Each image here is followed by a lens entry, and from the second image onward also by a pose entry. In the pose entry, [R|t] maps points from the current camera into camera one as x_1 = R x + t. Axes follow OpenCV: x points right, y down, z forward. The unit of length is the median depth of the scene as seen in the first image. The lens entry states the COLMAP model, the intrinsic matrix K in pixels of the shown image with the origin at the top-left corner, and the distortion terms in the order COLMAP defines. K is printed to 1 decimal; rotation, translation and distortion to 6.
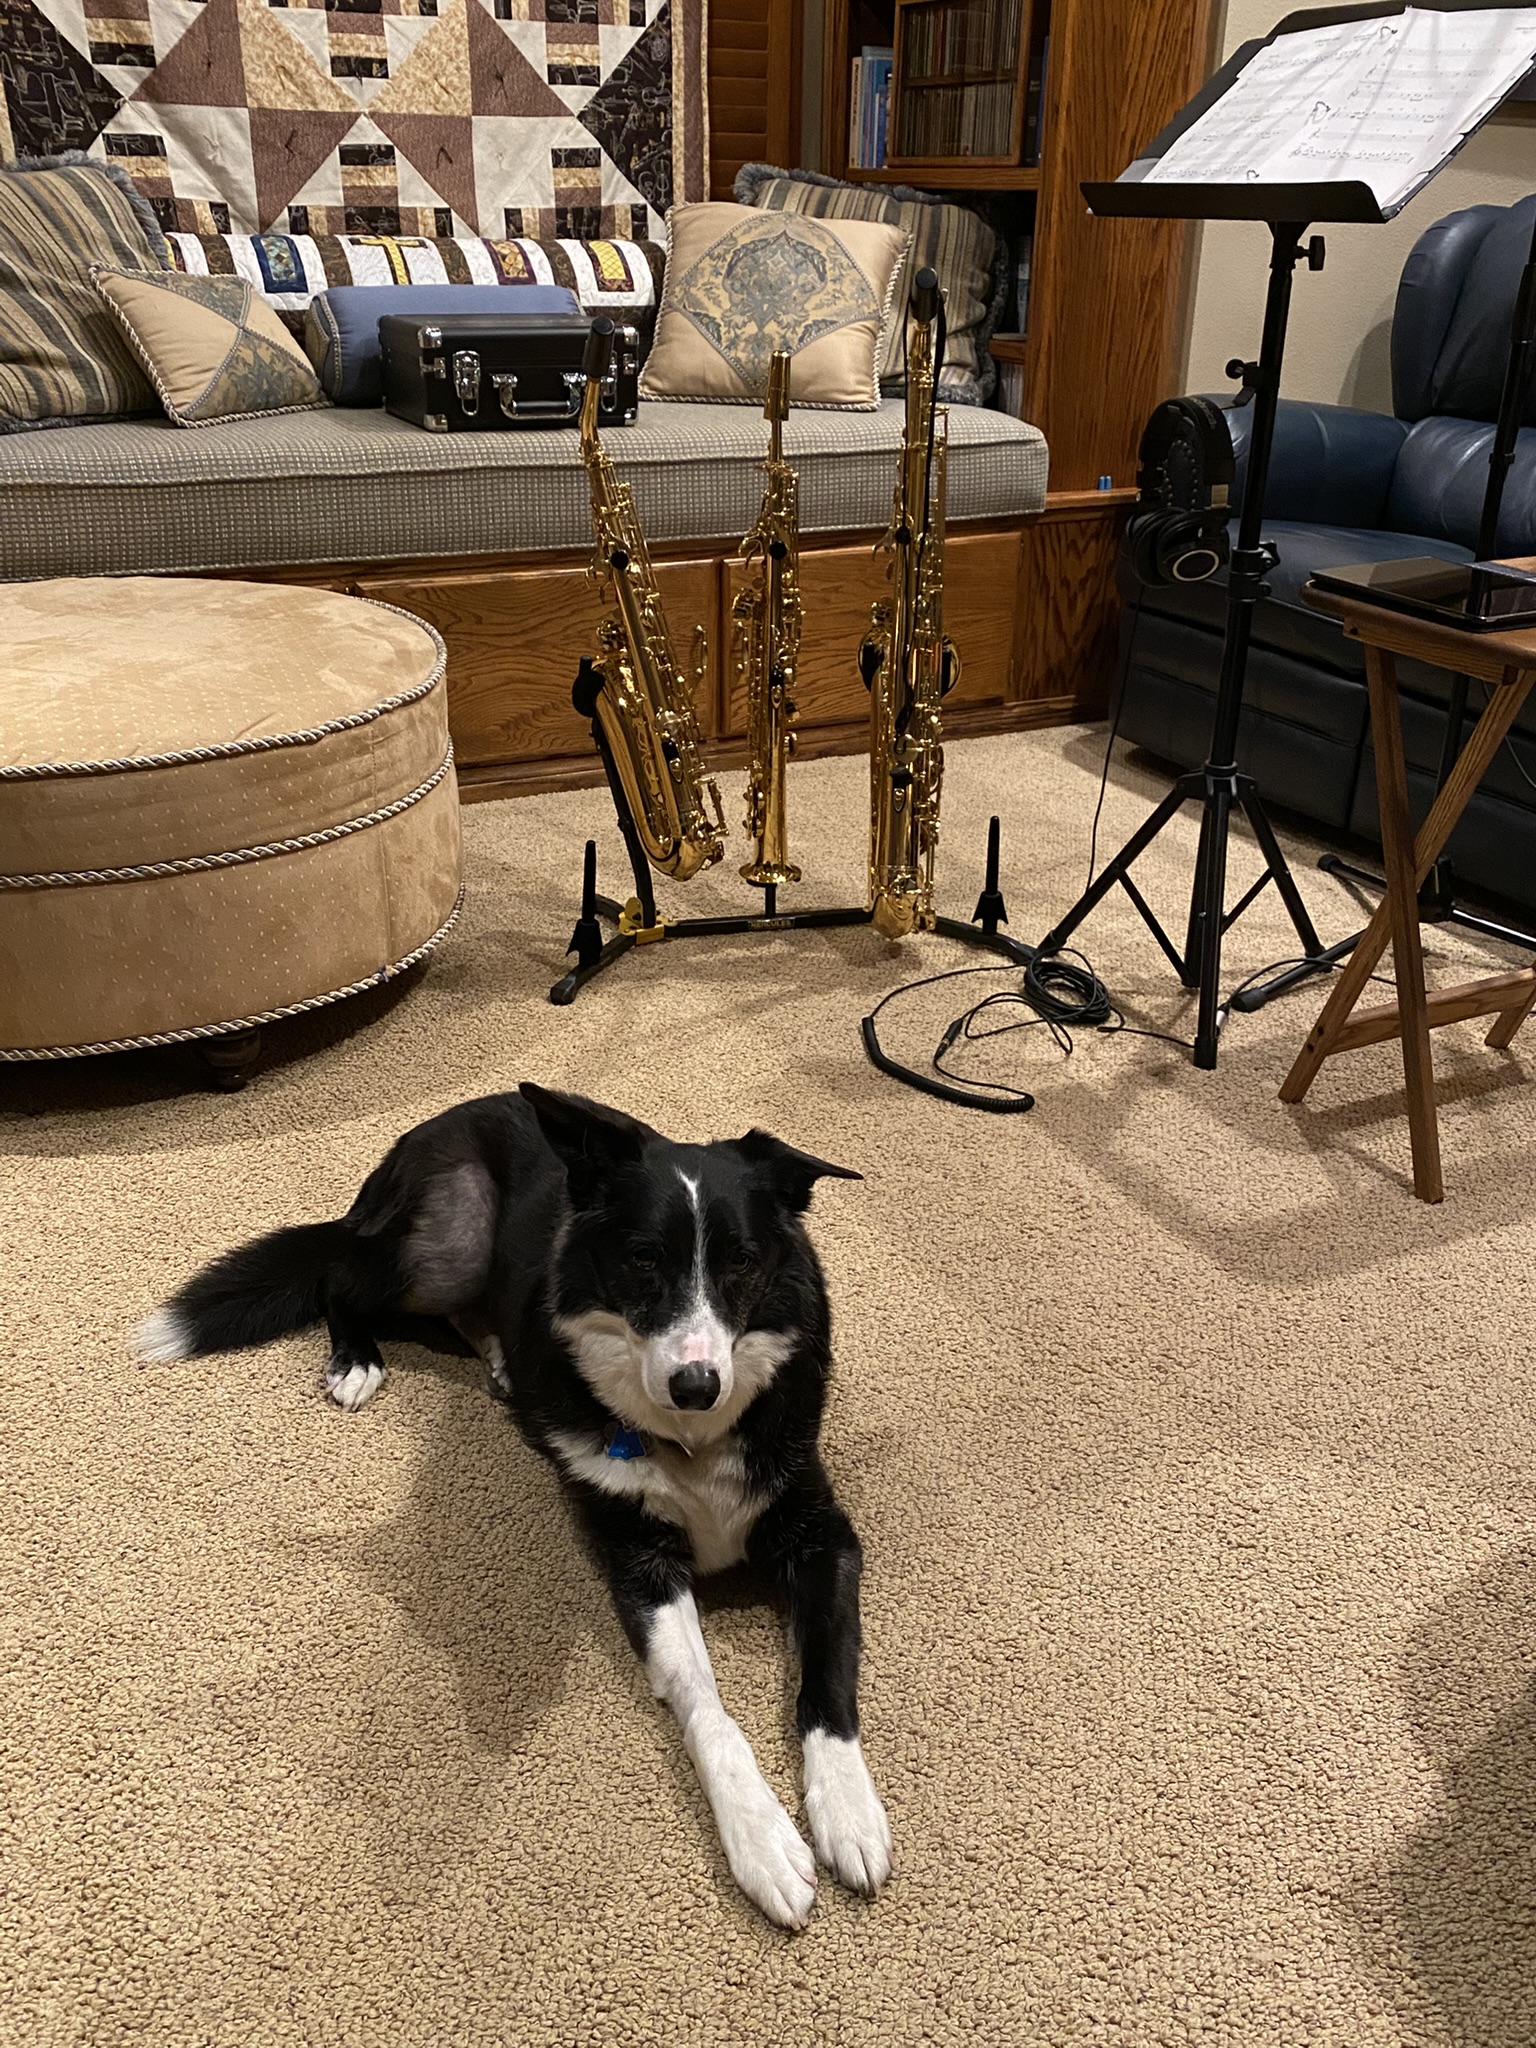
lens RADIAL K [[1787.1, 0, 768.0], [0, 1787.1, 1024.0], [0, 0, 1]] dist [0.070251, 0.004178]
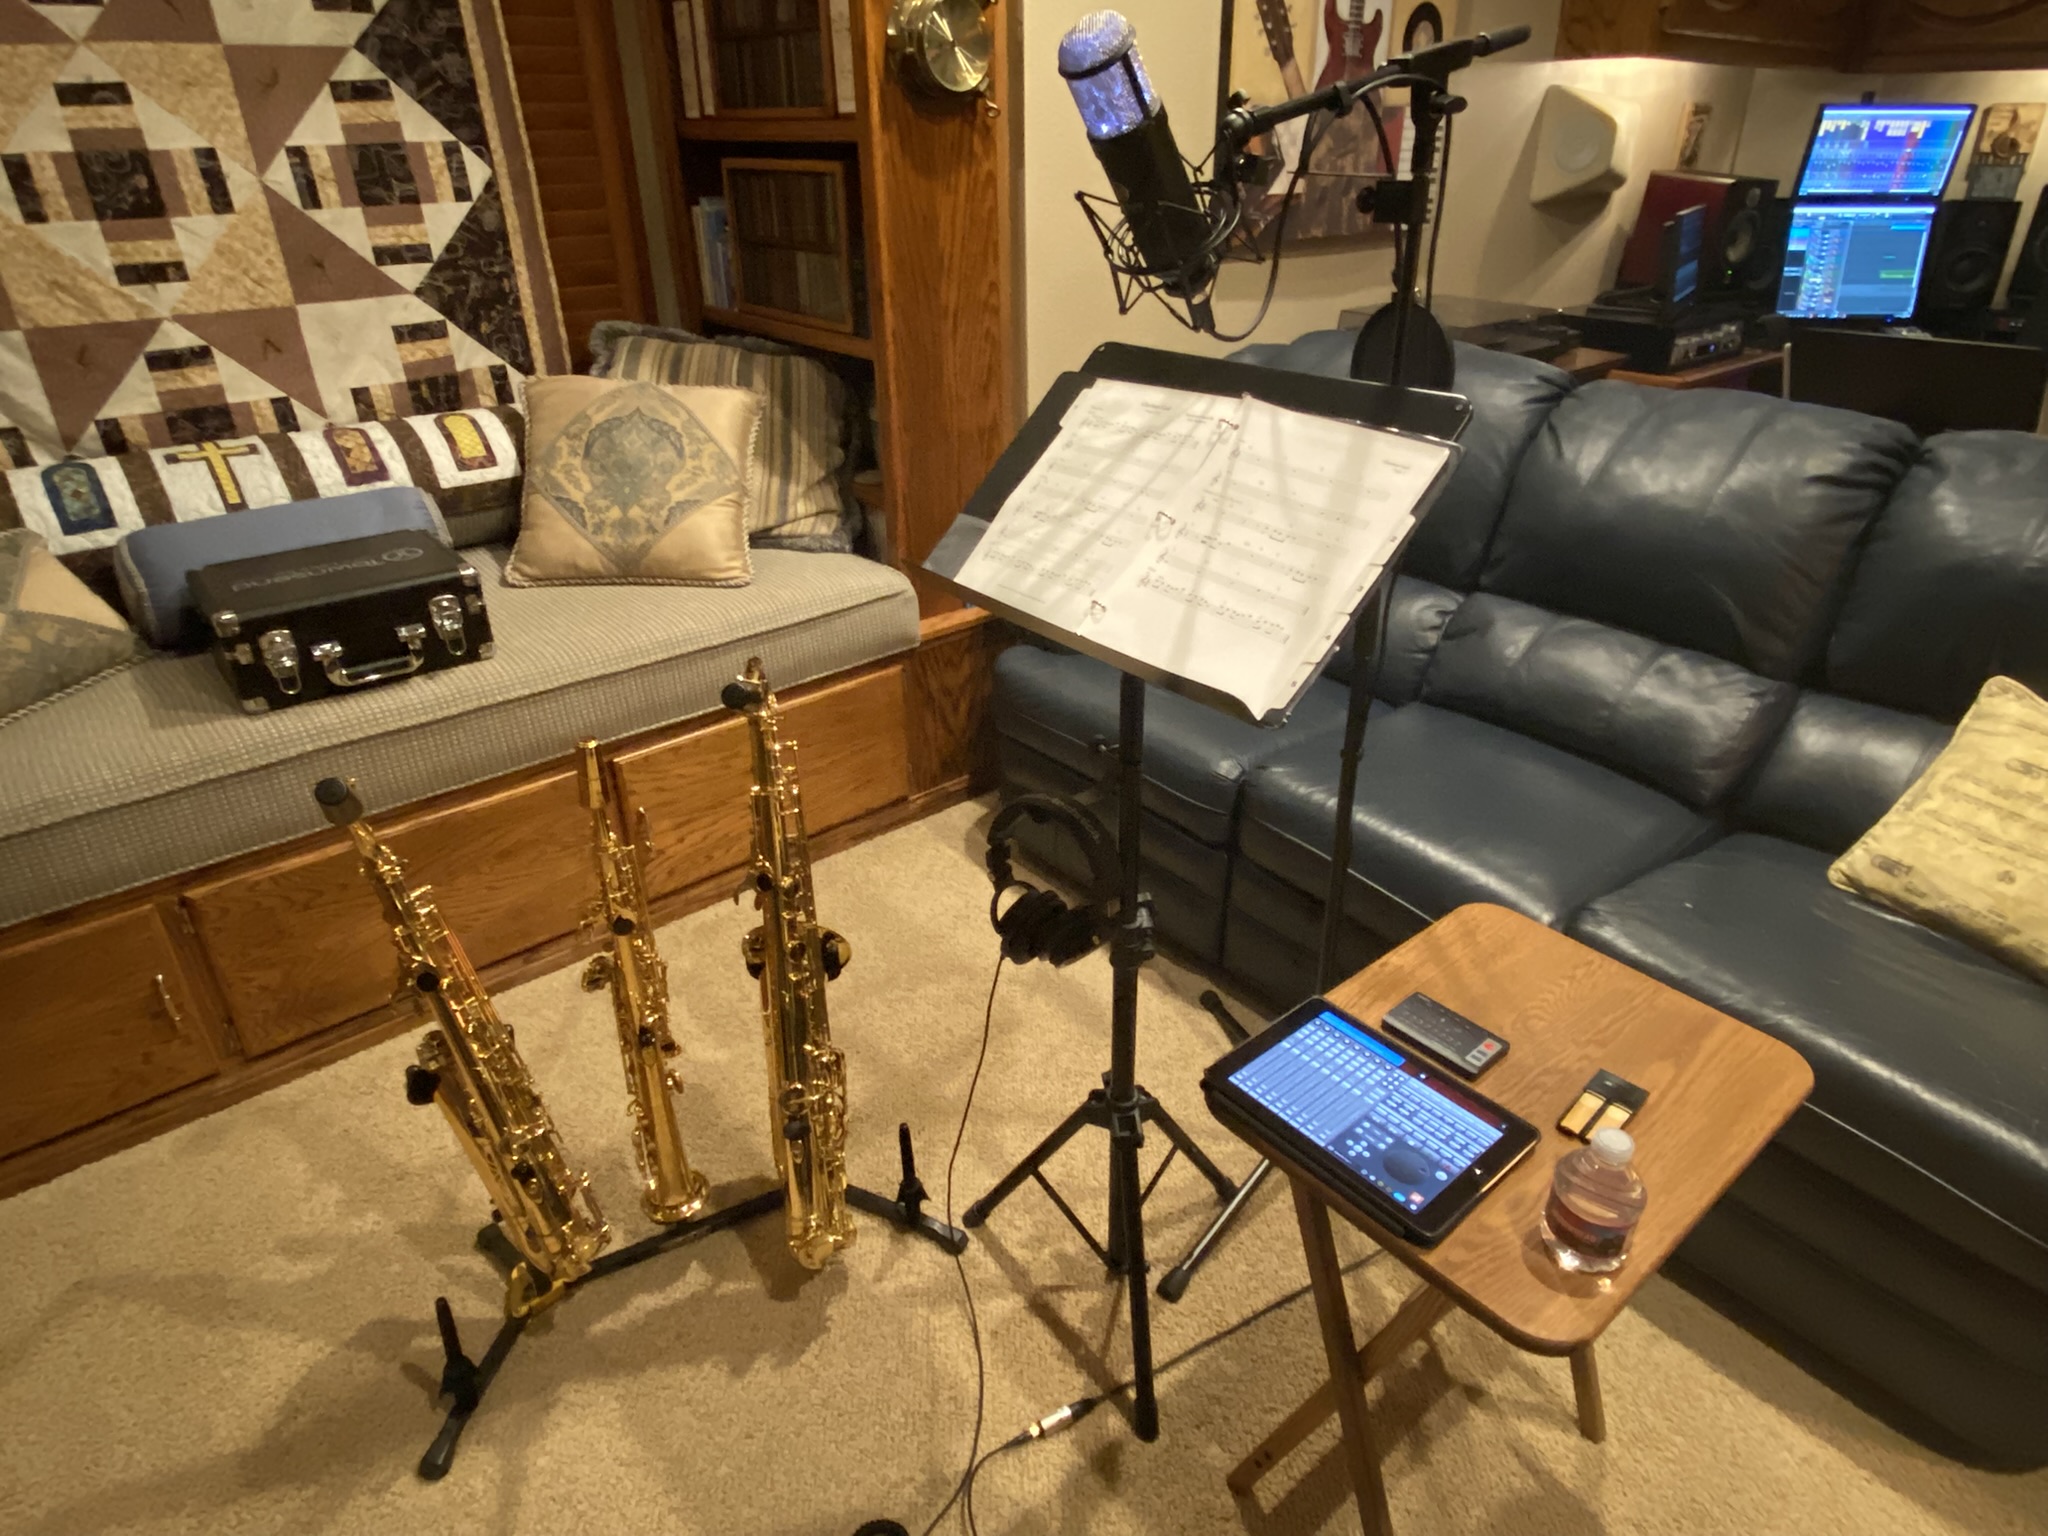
lens RADIAL K [[1175.1, 0, 1024.0], [0, 1175.1, 768.0], [0, 0, 1]] dist [0.045781, -0.027338]
pose [[0.974281, -0.130315, 0.183833, 0.072709], [0.115536, 0.989310, 0.088981, -0.266018], [-0.193464, -0.065453, 0.978922, 0.276144]]
